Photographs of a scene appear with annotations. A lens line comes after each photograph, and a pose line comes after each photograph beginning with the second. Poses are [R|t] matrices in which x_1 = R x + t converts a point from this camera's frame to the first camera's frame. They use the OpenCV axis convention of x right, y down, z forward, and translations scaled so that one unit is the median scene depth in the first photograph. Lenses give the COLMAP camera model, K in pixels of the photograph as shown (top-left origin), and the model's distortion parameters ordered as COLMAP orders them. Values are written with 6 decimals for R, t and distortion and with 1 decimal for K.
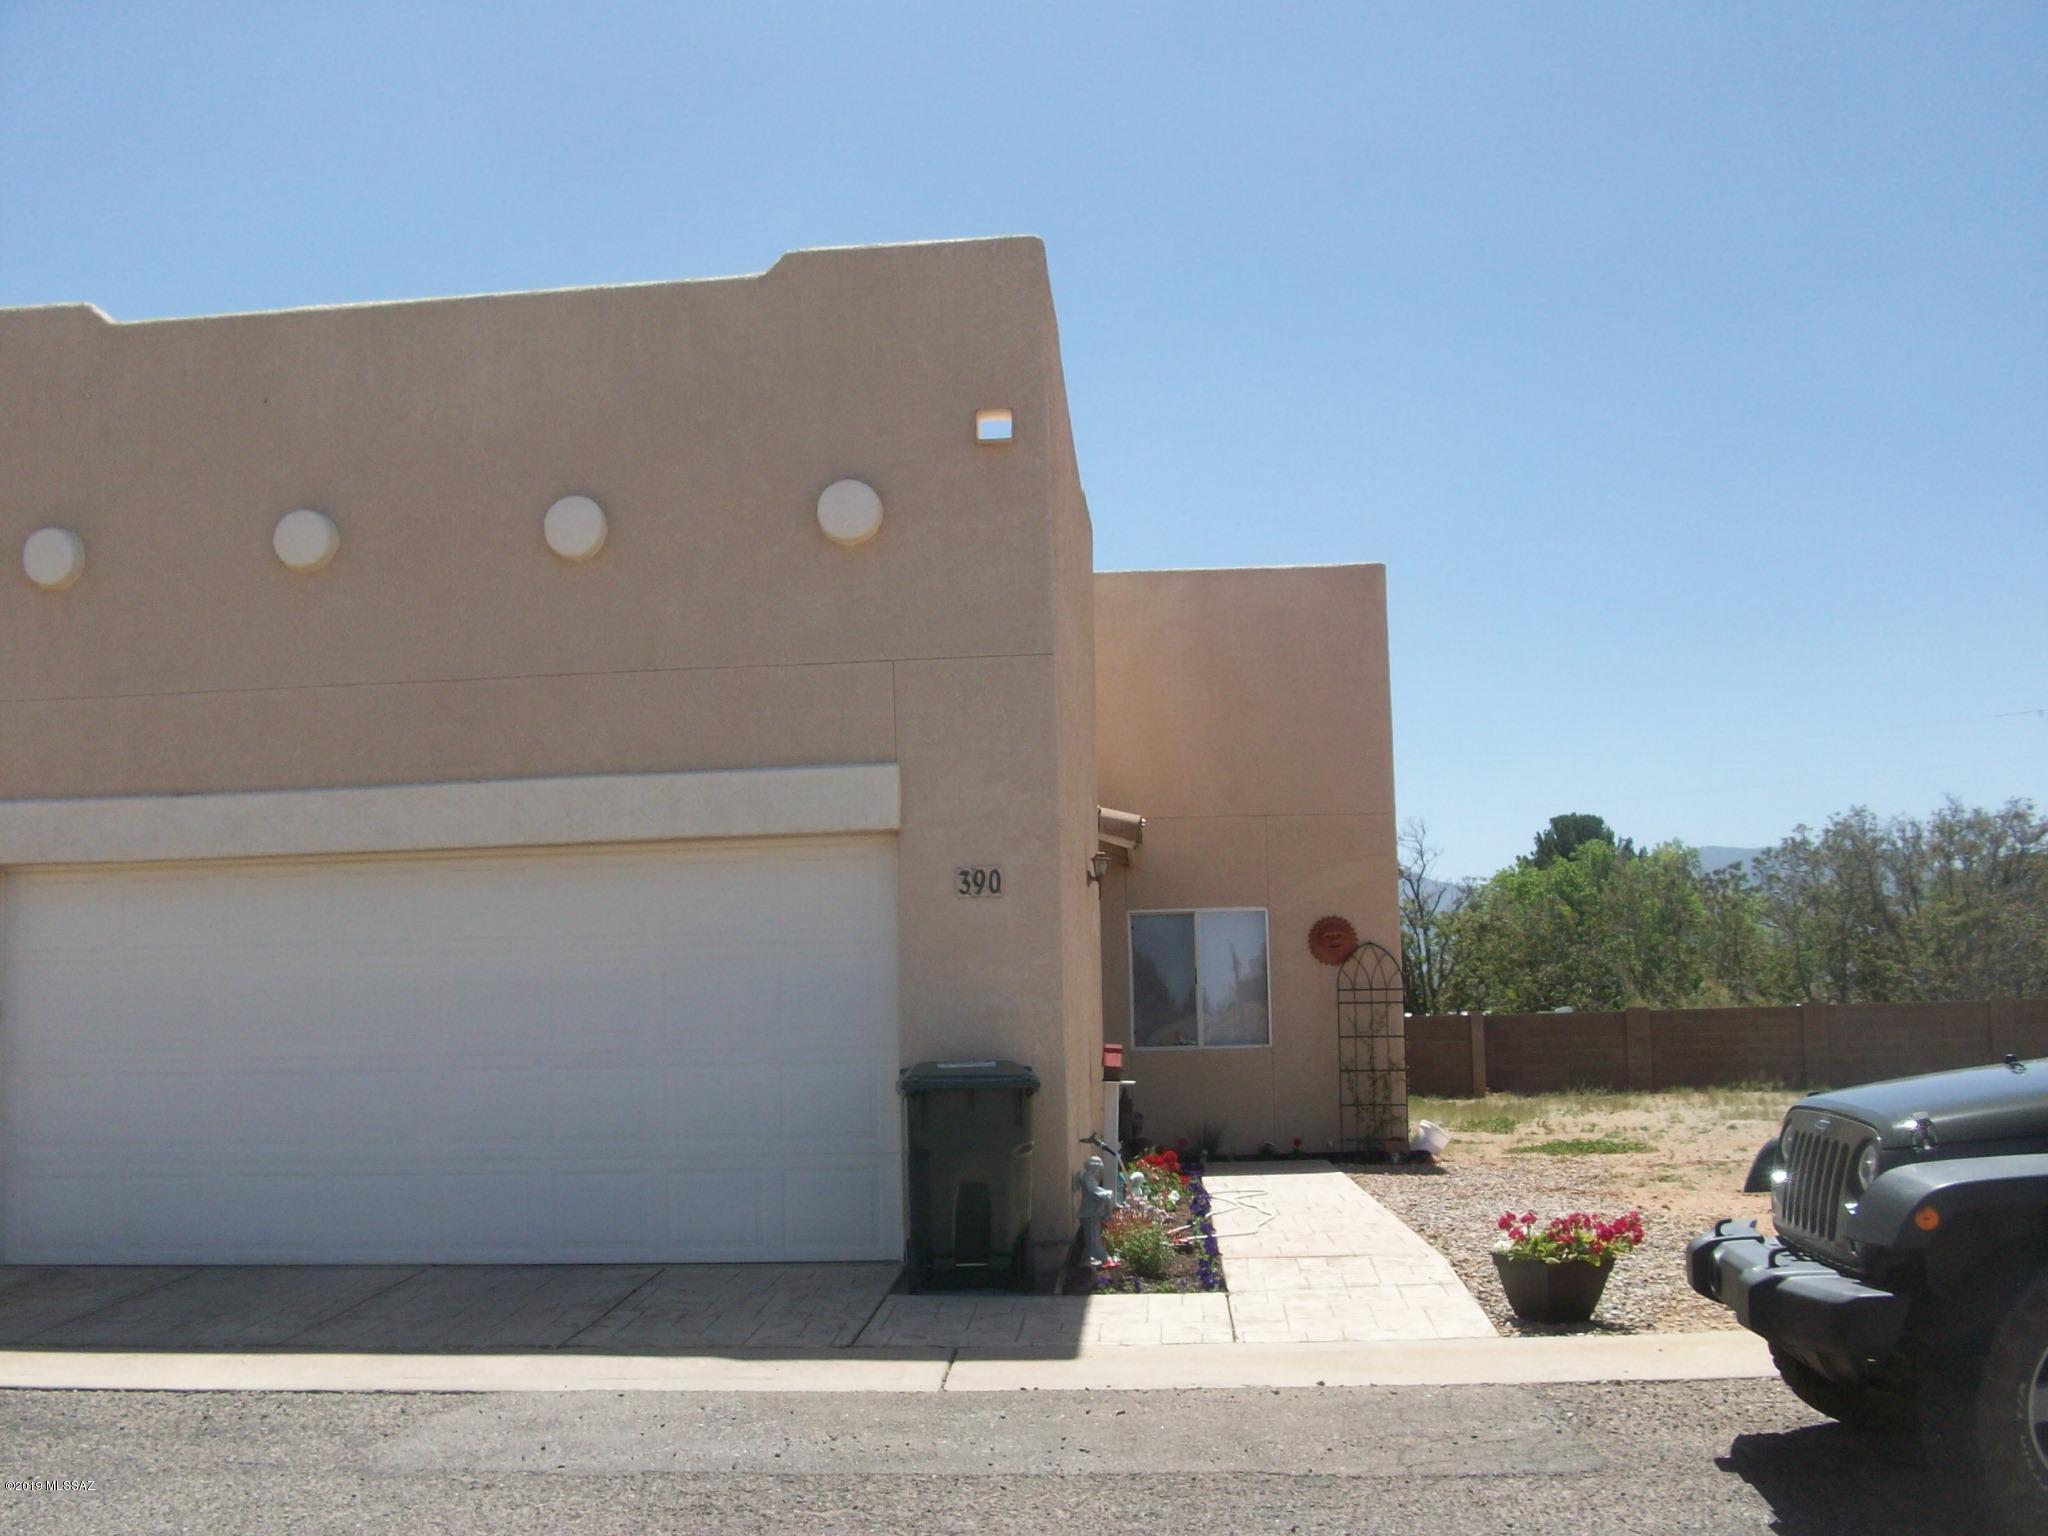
lens RADIAL K [[2129.2, 0, 1023.9], [0, 2129.2, 824.2], [0, 0, 1]] dist [-0.093952, 0.018503]
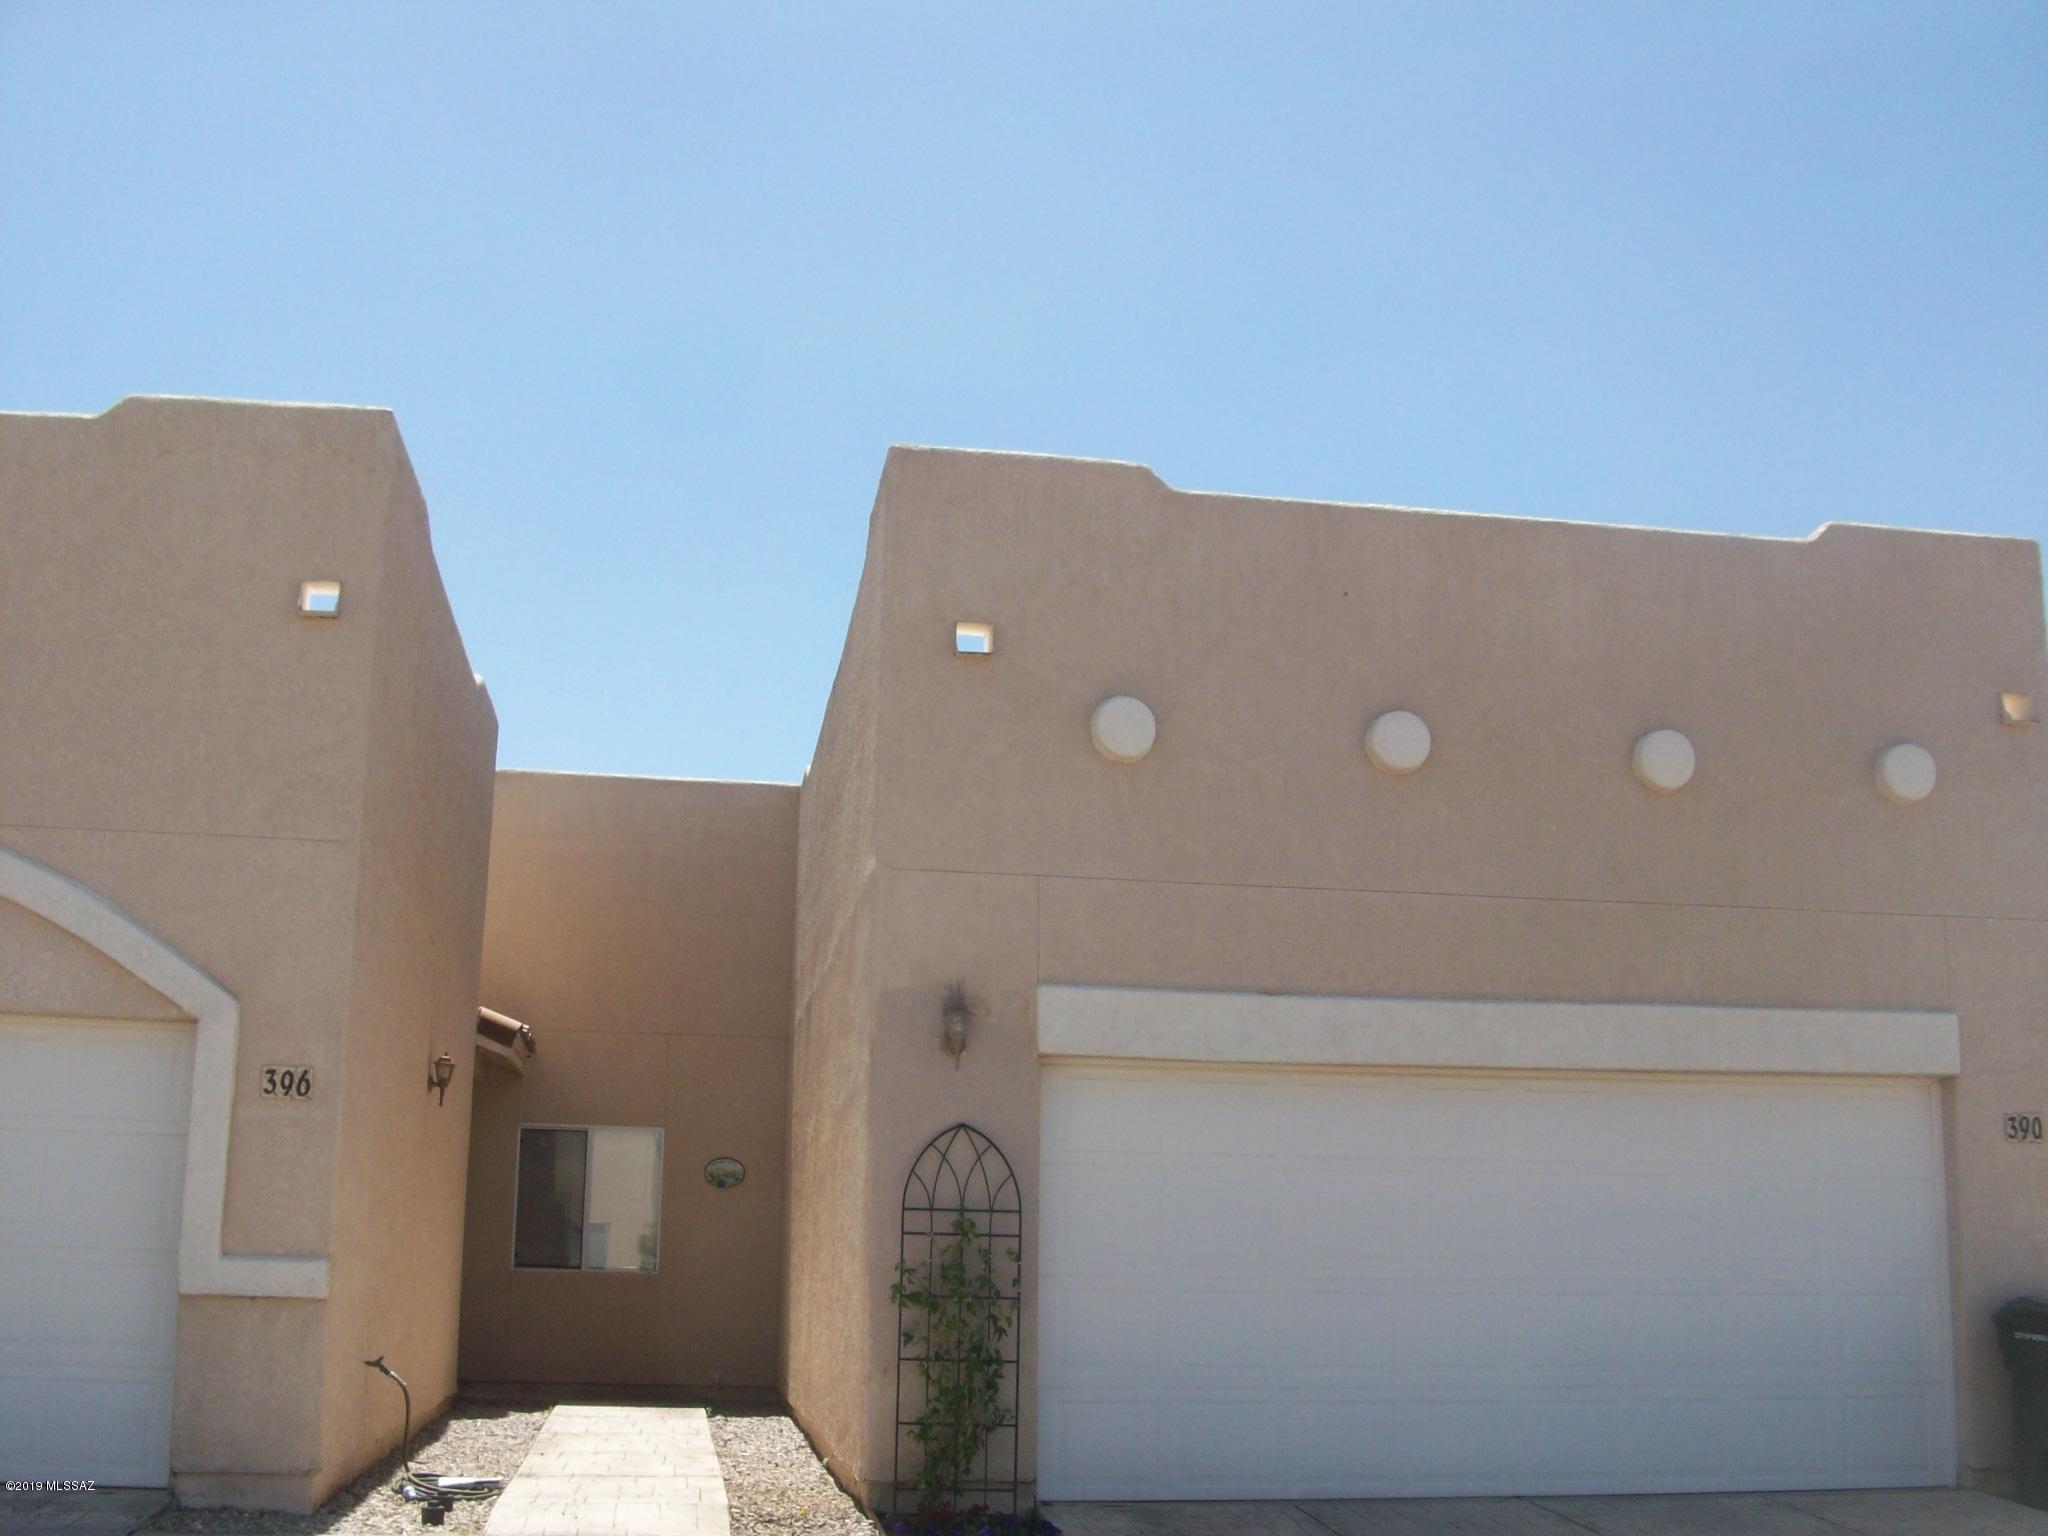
lens RADIAL K [[2190.9, 0, 1023.9], [0, 2190.9, 816.6], [0, 0, 1]] dist [-0.126941, 0.046279]
pose [[0.966015, 0.092029, 0.241547, -0.763457], [-0.066180, 0.991384, -0.113041, 0.025598], [-0.249869, 0.093214, 0.963783, 0.072559]]
